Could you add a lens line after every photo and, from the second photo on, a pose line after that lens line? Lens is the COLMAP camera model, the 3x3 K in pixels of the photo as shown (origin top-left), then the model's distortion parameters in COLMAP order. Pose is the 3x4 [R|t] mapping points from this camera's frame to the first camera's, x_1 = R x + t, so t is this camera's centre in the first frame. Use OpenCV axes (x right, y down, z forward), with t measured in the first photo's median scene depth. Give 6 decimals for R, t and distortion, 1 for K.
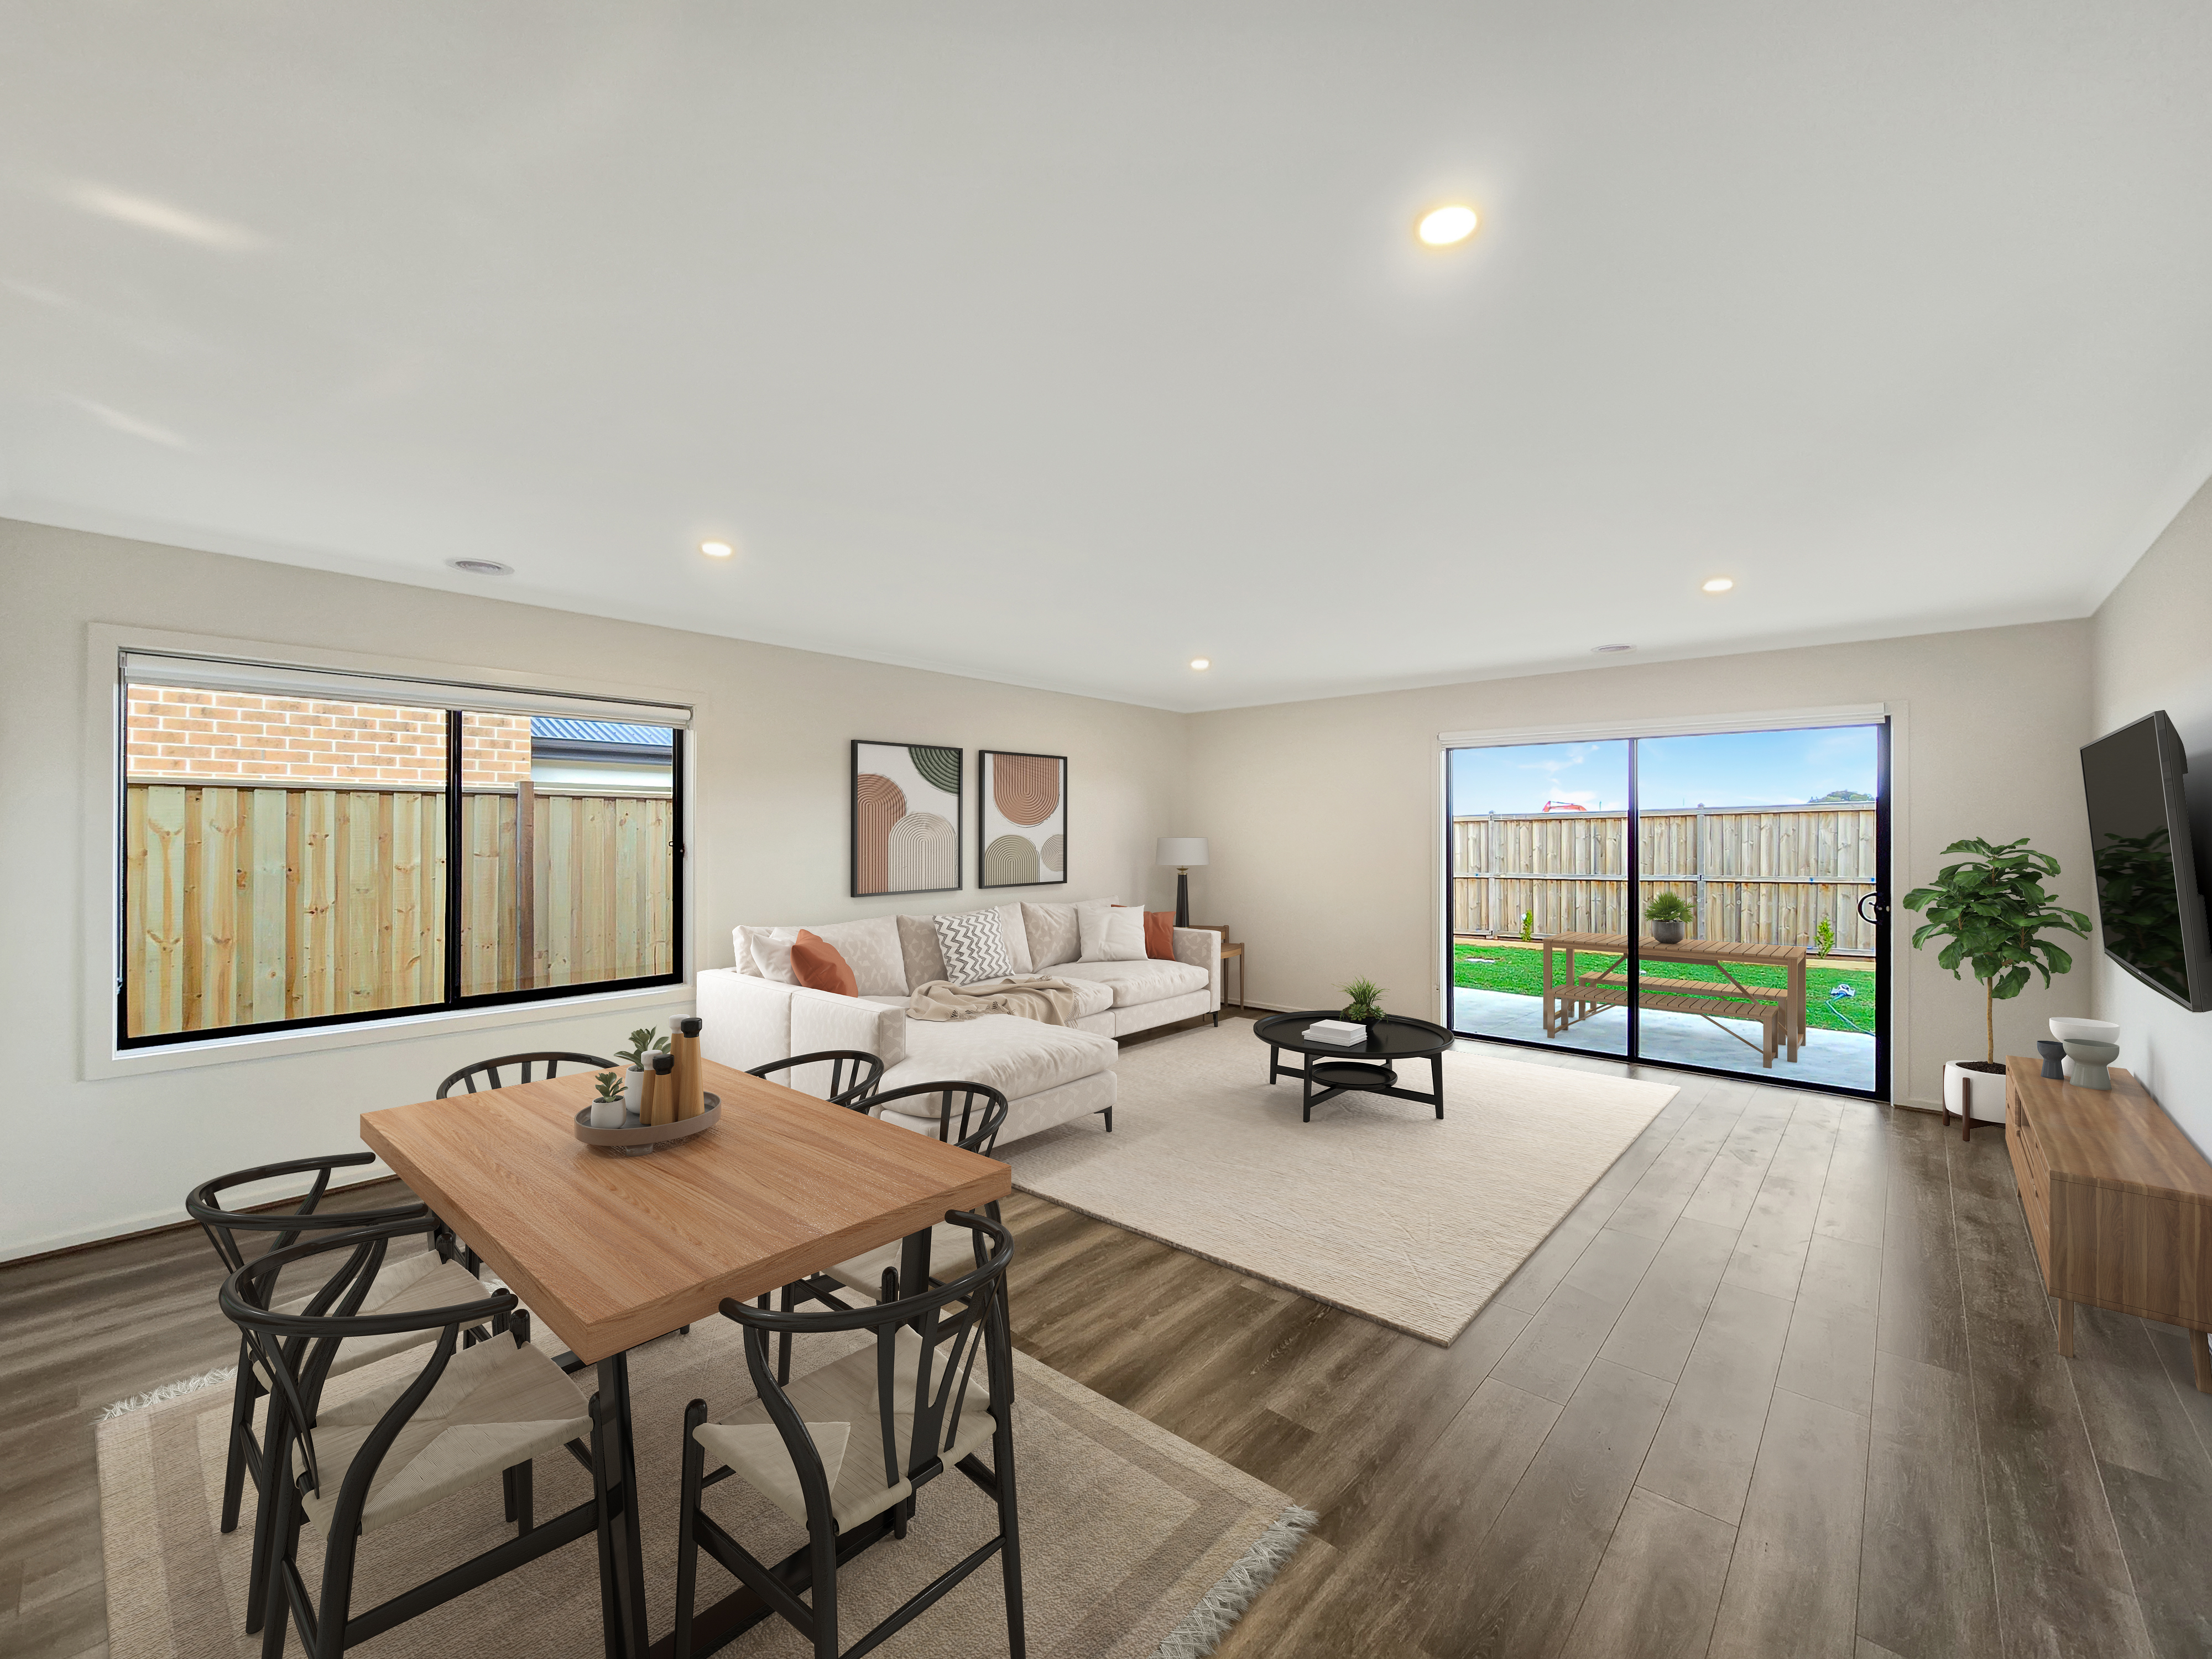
lens RADIAL K [[909.4, 0, 1150.0], [0, 909.4, 826.8], [0, 0, 1]] dist [-0.004731, -0.000661]
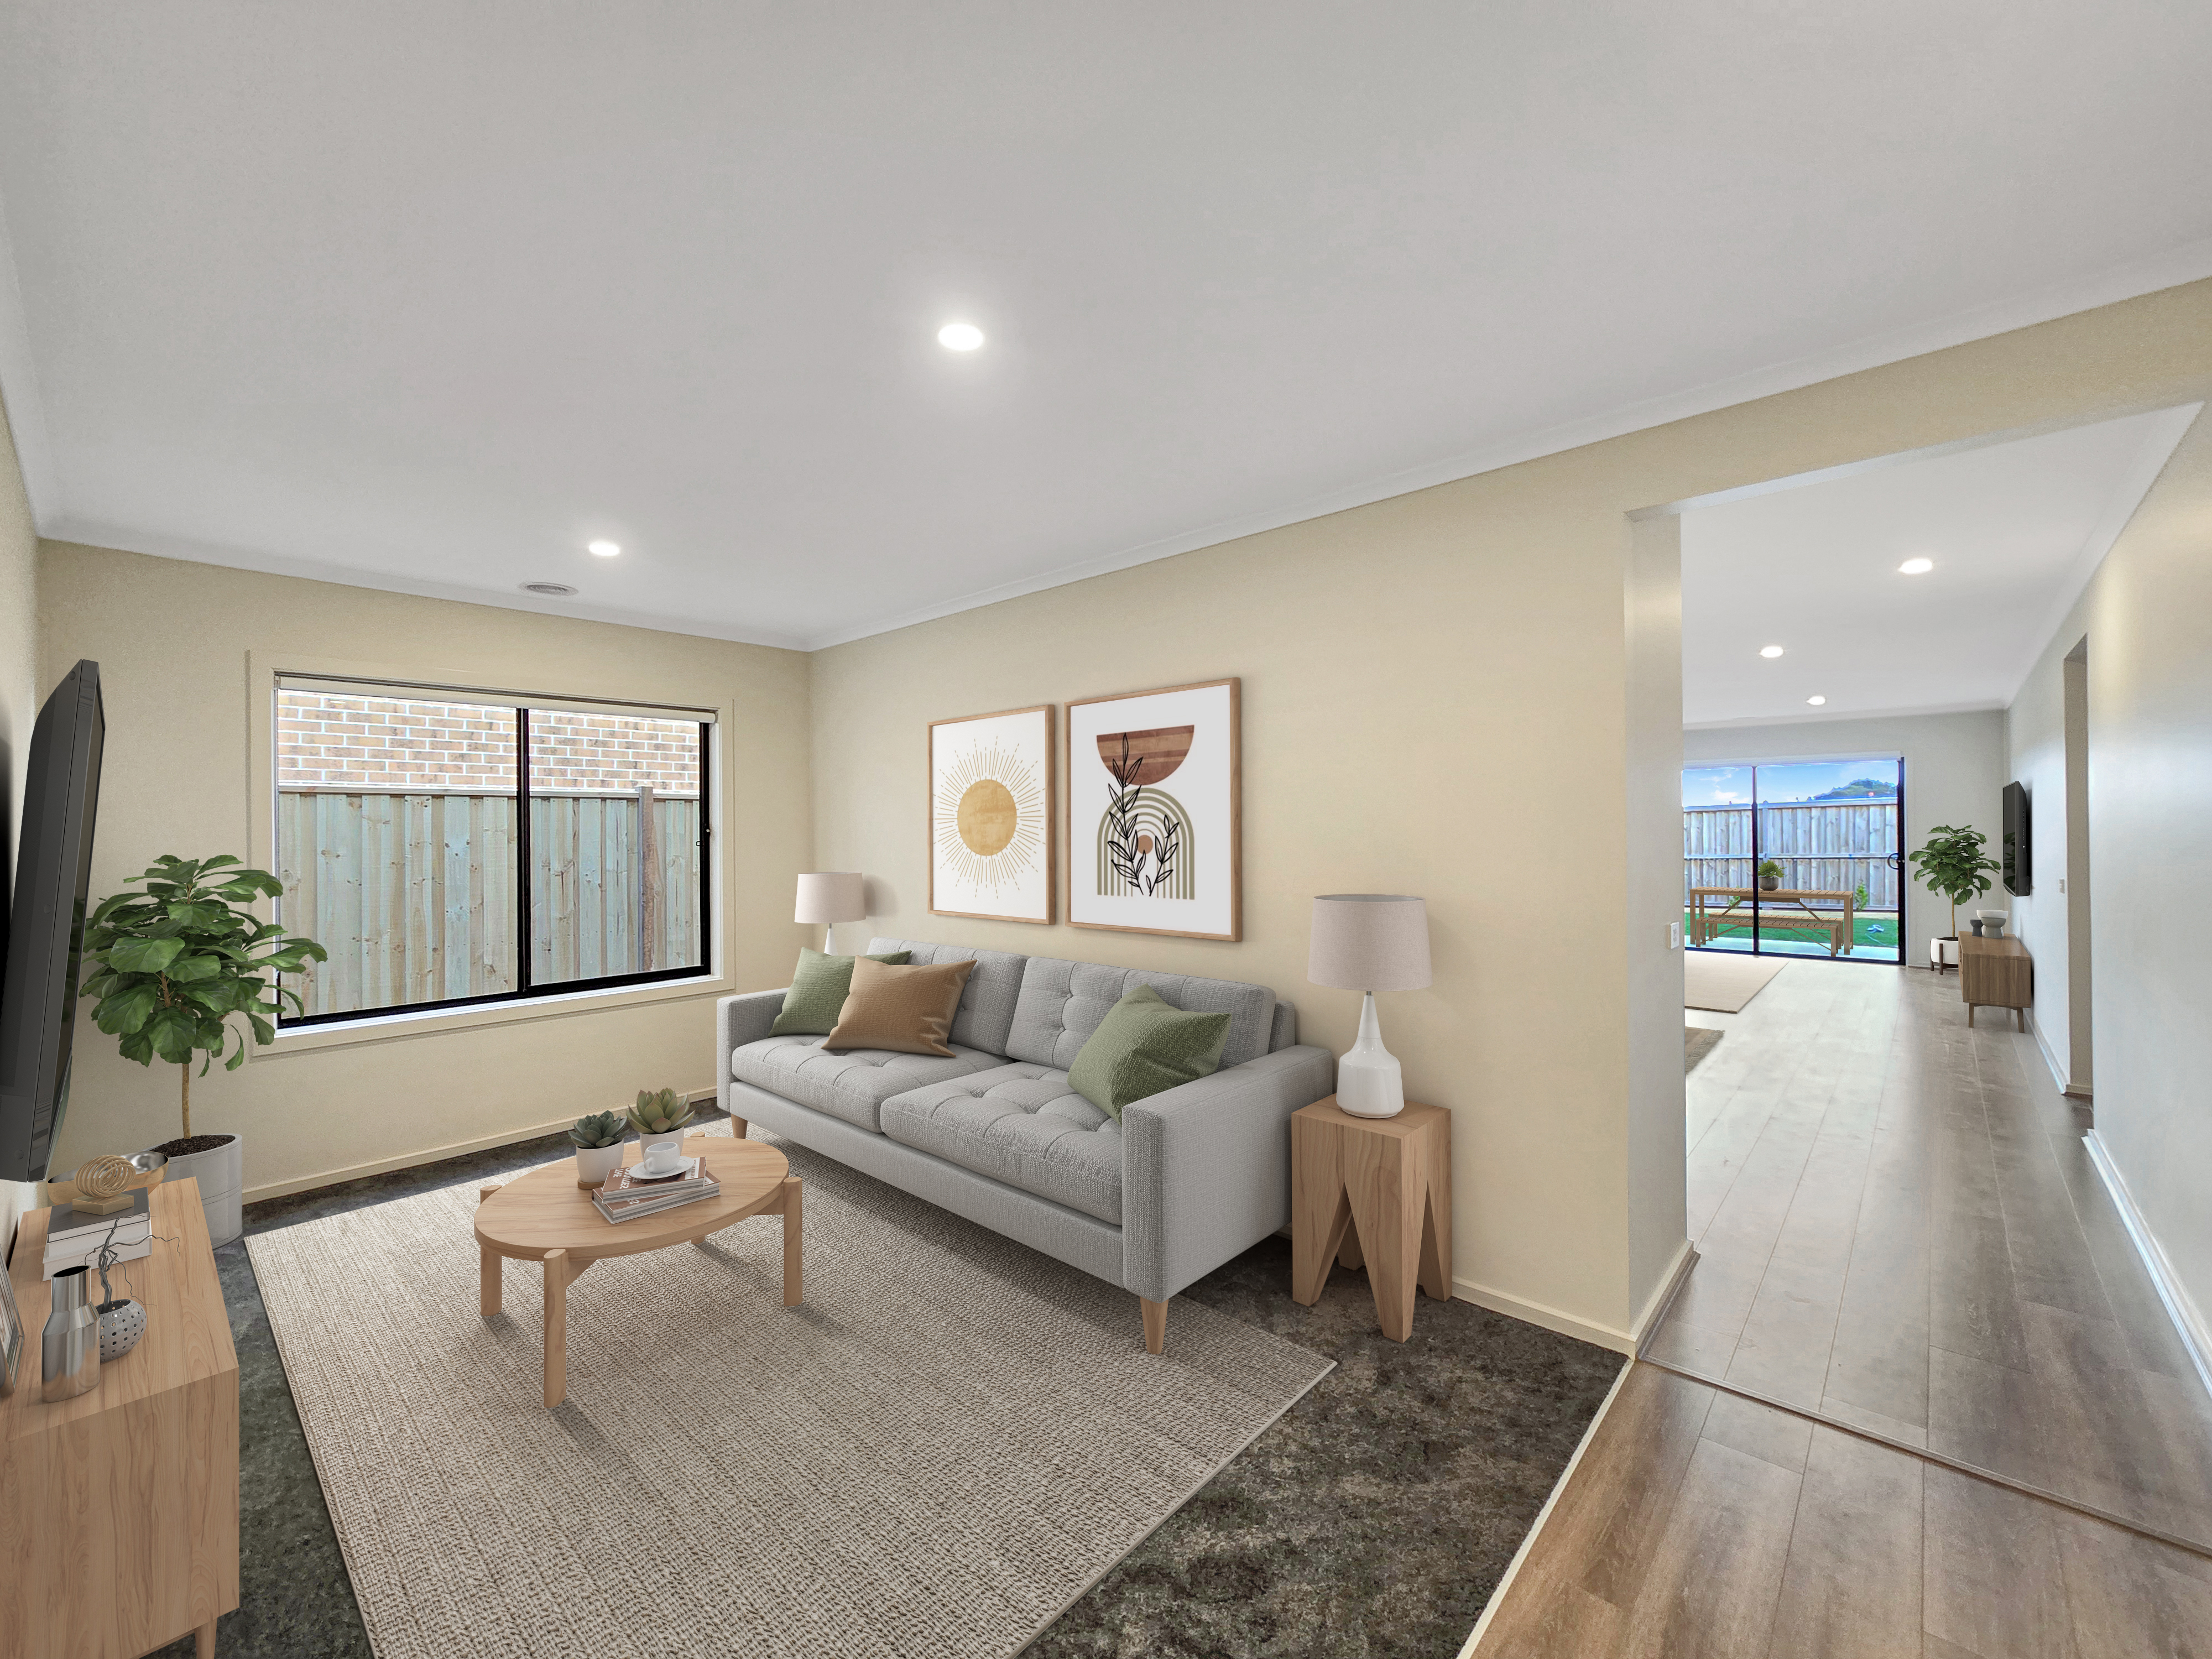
lens RADIAL K [[909.4, 0, 1101.0], [0, 909.4, 836.5], [0, 0, 1]] dist [-0.004731, -0.000661]
pose [[0.998757, -0.010558, -0.048713, -0.624362], [0.011402, 0.999789, 0.017077, -0.014156], [0.048522, -0.017611, 0.998667, -0.791629]]
